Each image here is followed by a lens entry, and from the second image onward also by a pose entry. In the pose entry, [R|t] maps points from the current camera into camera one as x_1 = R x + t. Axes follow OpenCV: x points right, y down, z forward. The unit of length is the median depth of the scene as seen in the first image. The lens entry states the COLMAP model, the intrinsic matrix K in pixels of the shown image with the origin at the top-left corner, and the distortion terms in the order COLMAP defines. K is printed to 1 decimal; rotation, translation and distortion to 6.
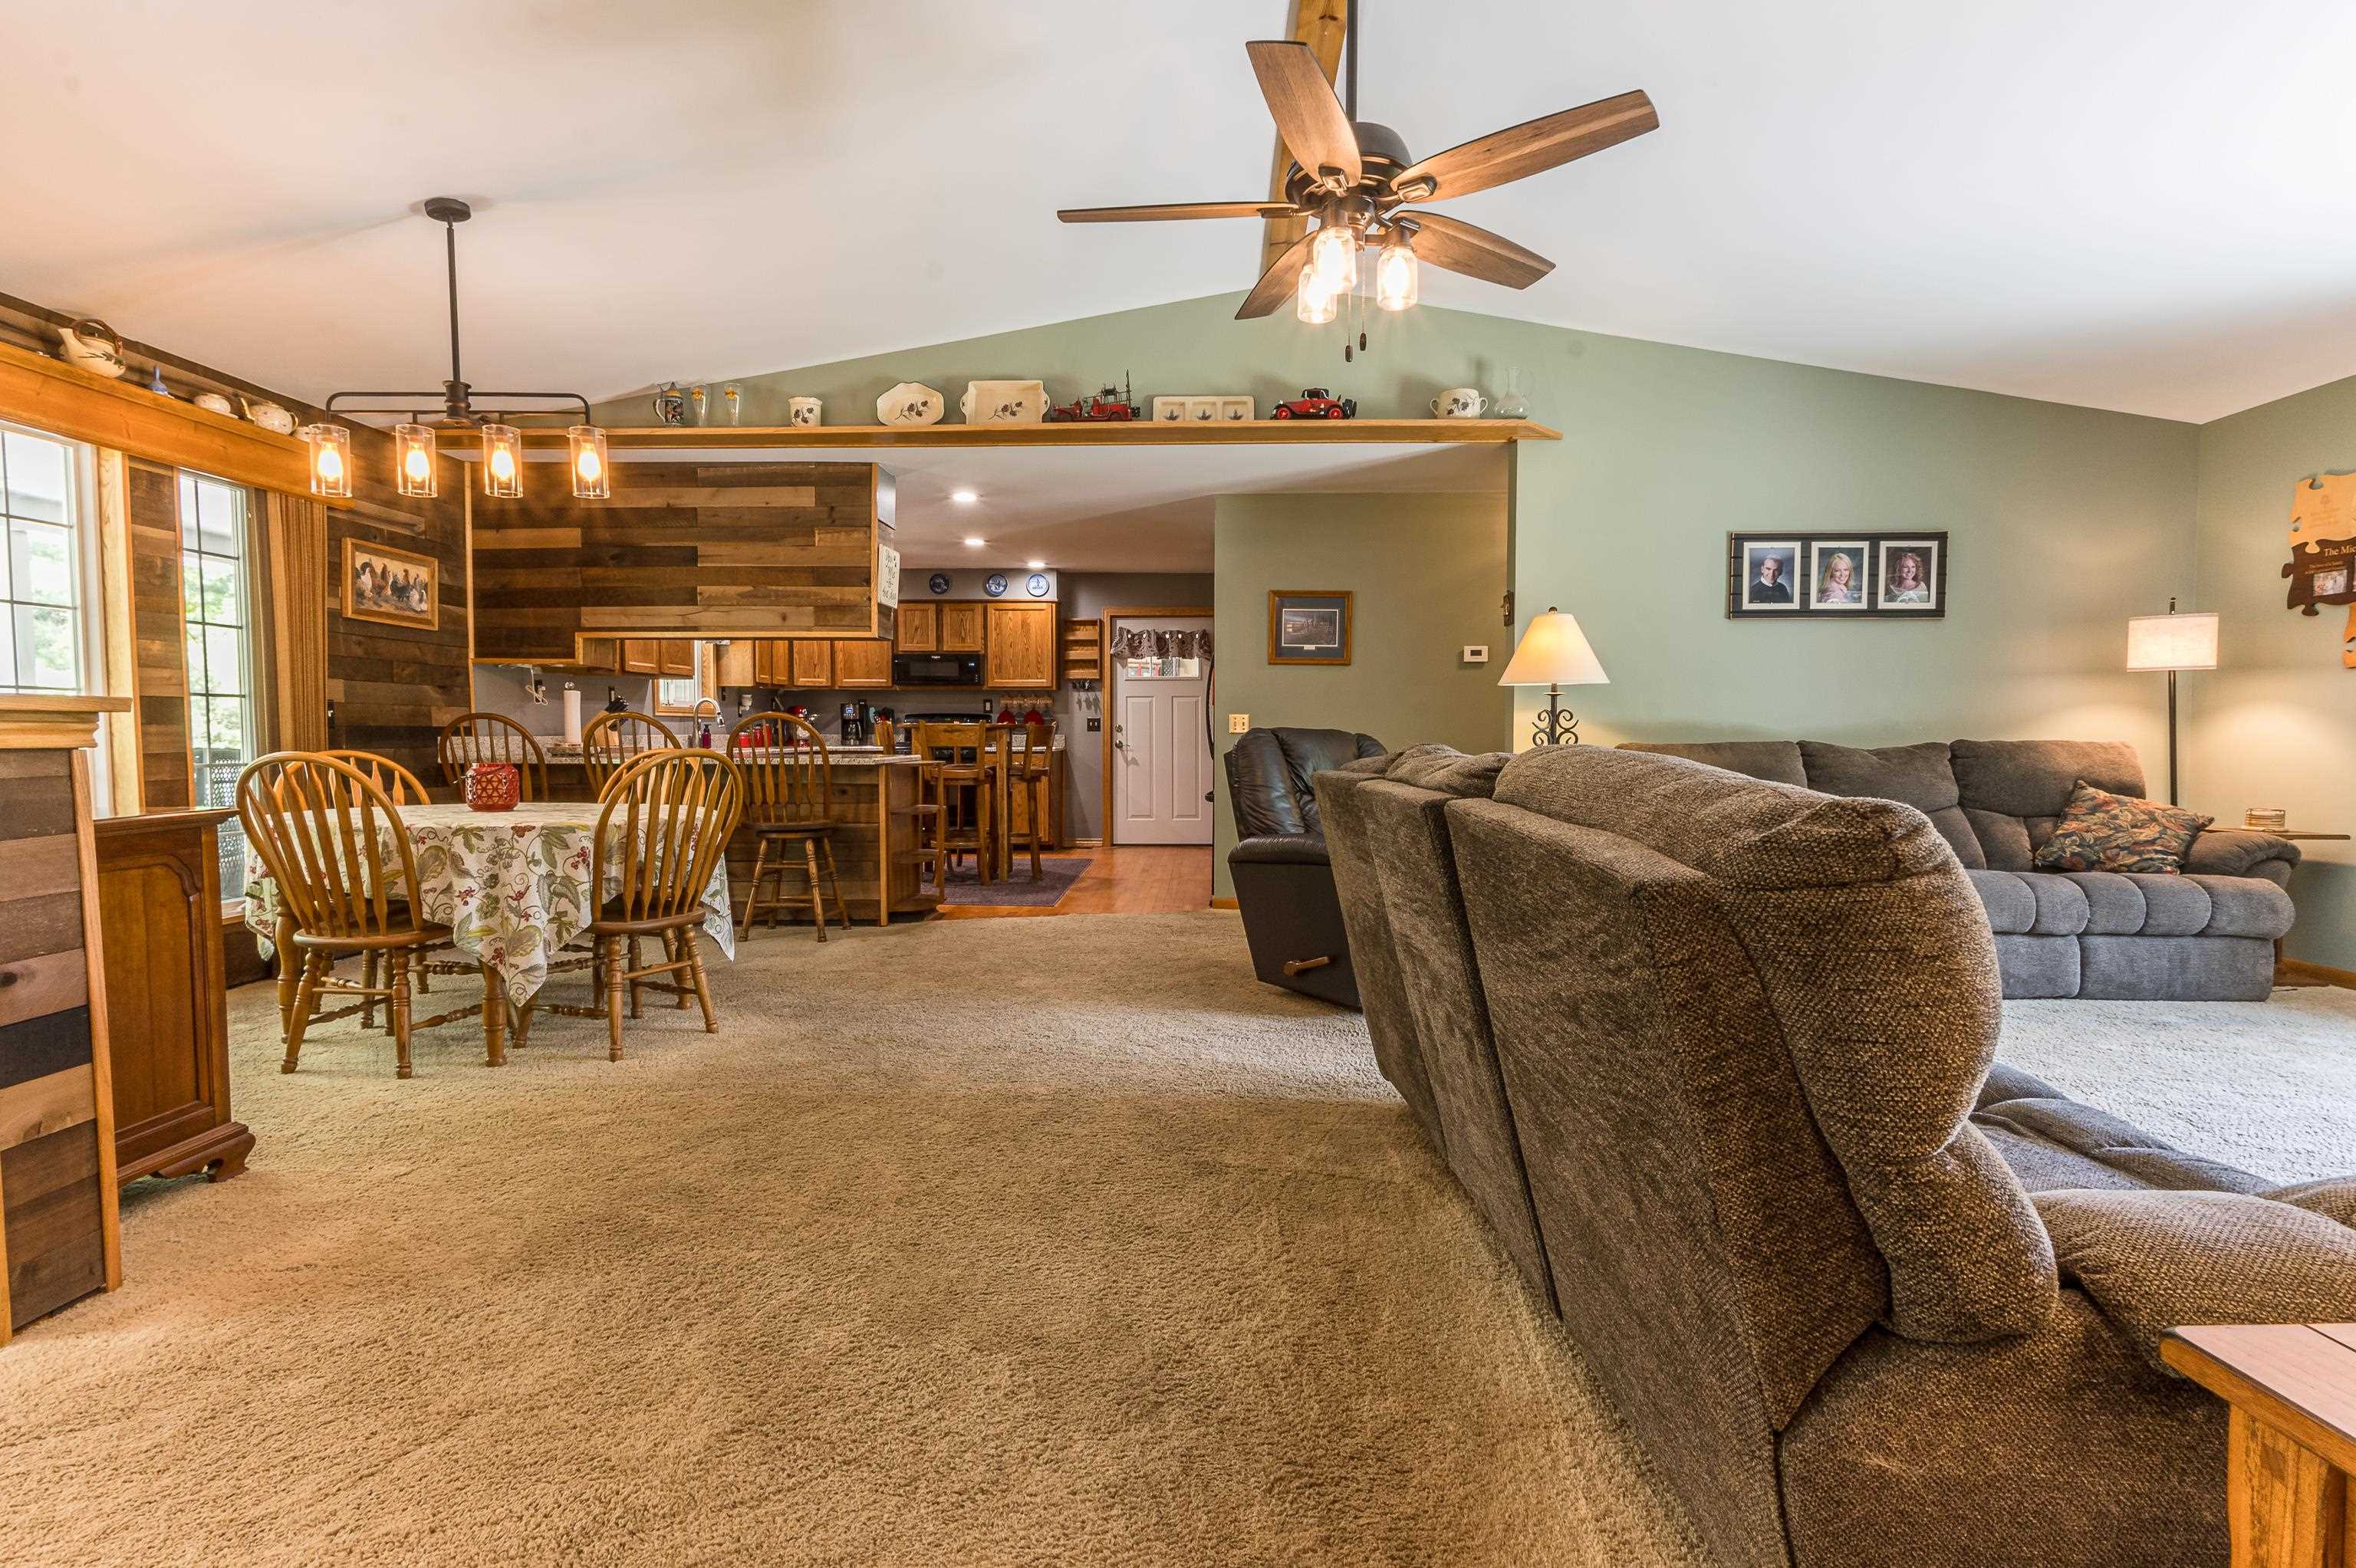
lens RADIAL K [[1193.0, 0, 1169.8], [0, 1193.0, 785.3], [0, 0, 1]] dist [-0.005273, 0.002019]
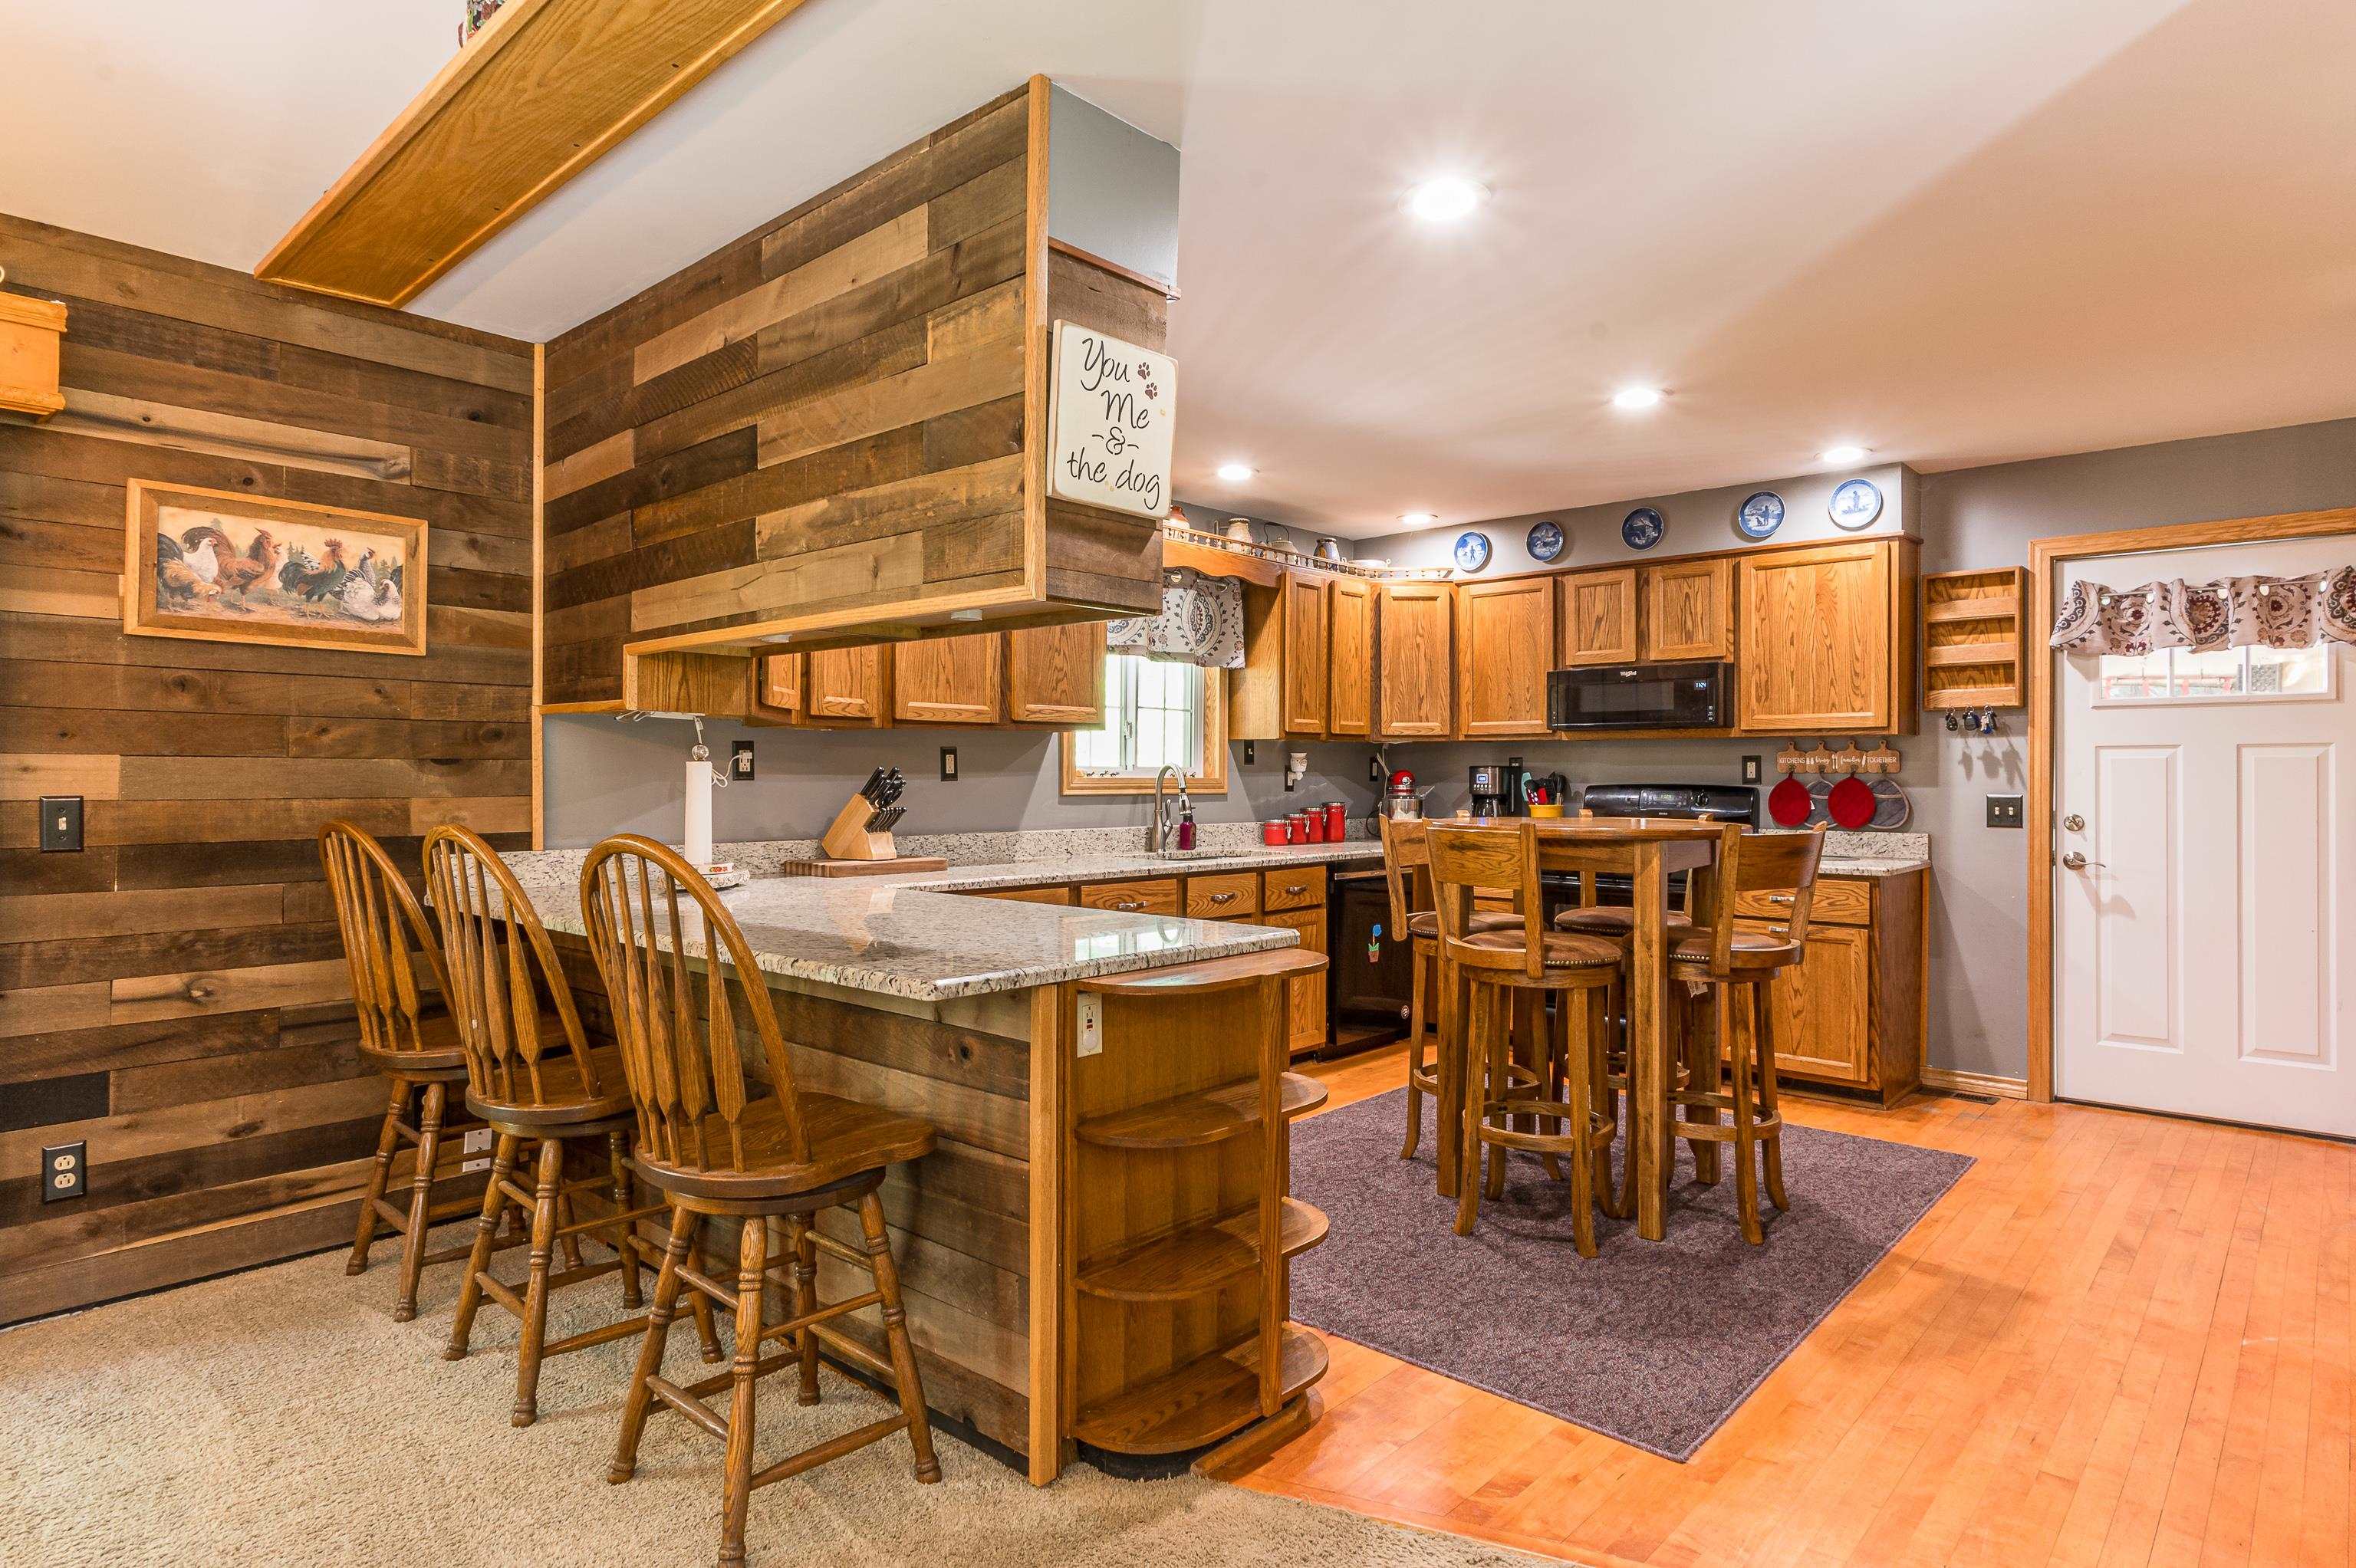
lens RADIAL K [[1286.6, 0, 1185.0], [0, 1286.6, 779.3], [0, 0, 1]] dist [-0.002727, 0.000194]
pose [[0.764598, 0.003205, -0.644500, 0.011589], [-0.031382, 0.998987, -0.032263, -0.047777], [0.643743, 0.044894, 0.763924, 0.562480]]
